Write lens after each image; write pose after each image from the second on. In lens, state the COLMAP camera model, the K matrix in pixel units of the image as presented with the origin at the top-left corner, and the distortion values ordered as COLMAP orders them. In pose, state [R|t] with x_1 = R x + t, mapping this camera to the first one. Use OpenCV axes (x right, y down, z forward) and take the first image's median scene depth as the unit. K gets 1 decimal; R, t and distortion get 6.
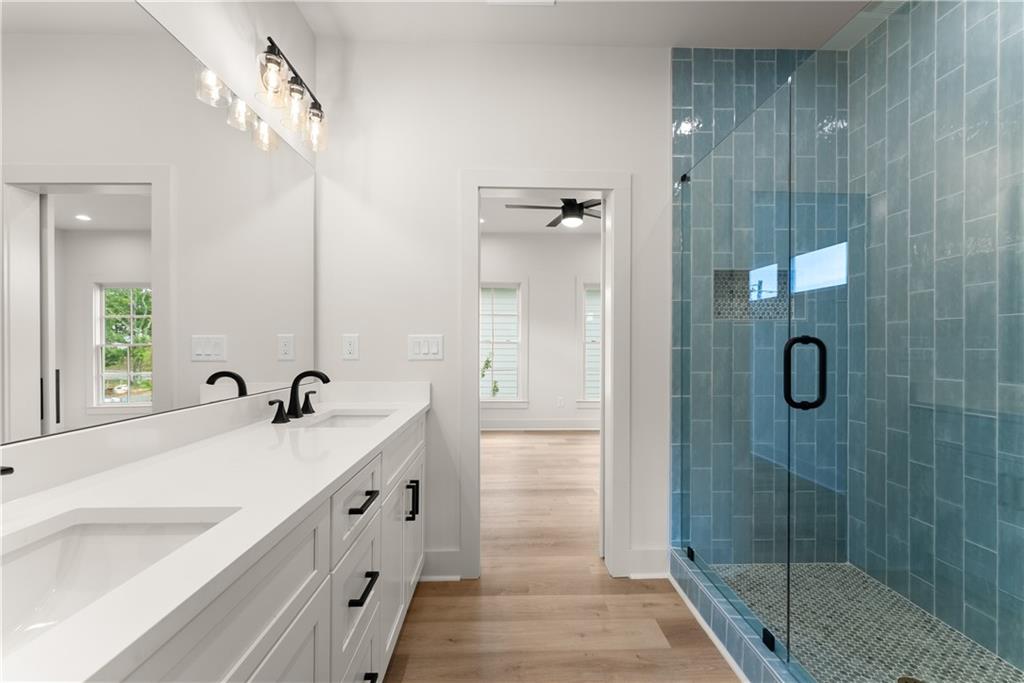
lens RADIAL K [[416.3, 0, 497.1], [0, 416.3, 343.8], [0, 0, 1]] dist [-0.000392, -0.000275]
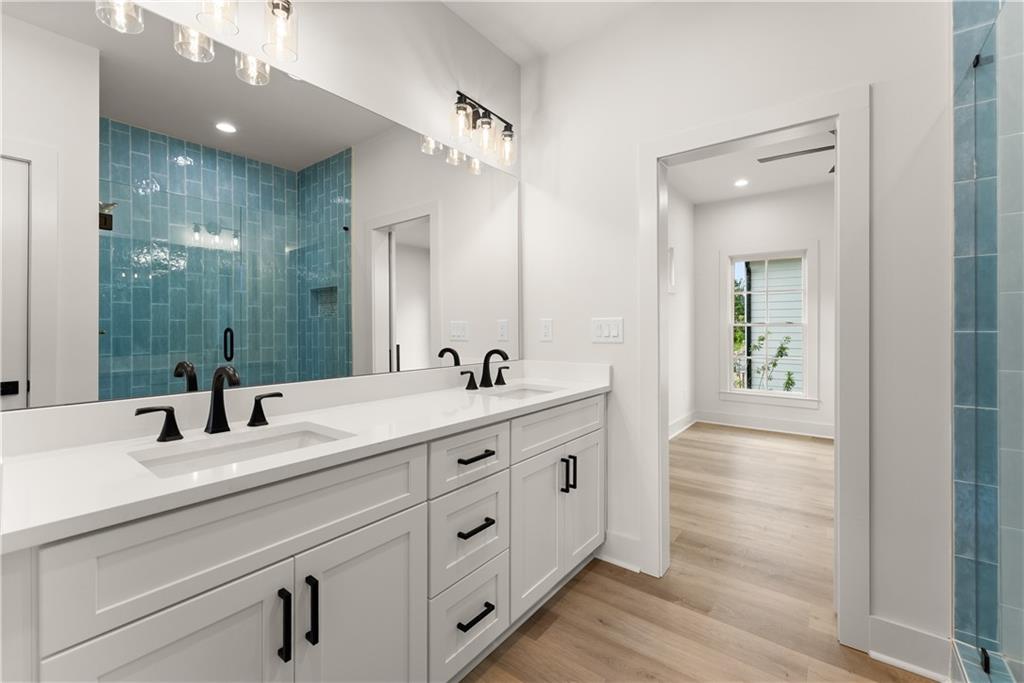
lens RADIAL K [[416.3, 0, 502.7], [0, 416.3, 327.6], [0, 0, 1]] dist [-0.000392, -0.000275]
pose [[0.778428, -0.003997, -0.627721, 0.305883], [0.003986, 0.999991, -0.001425, 0.002885], [0.627721, -0.001393, 0.778437, 0.062306]]
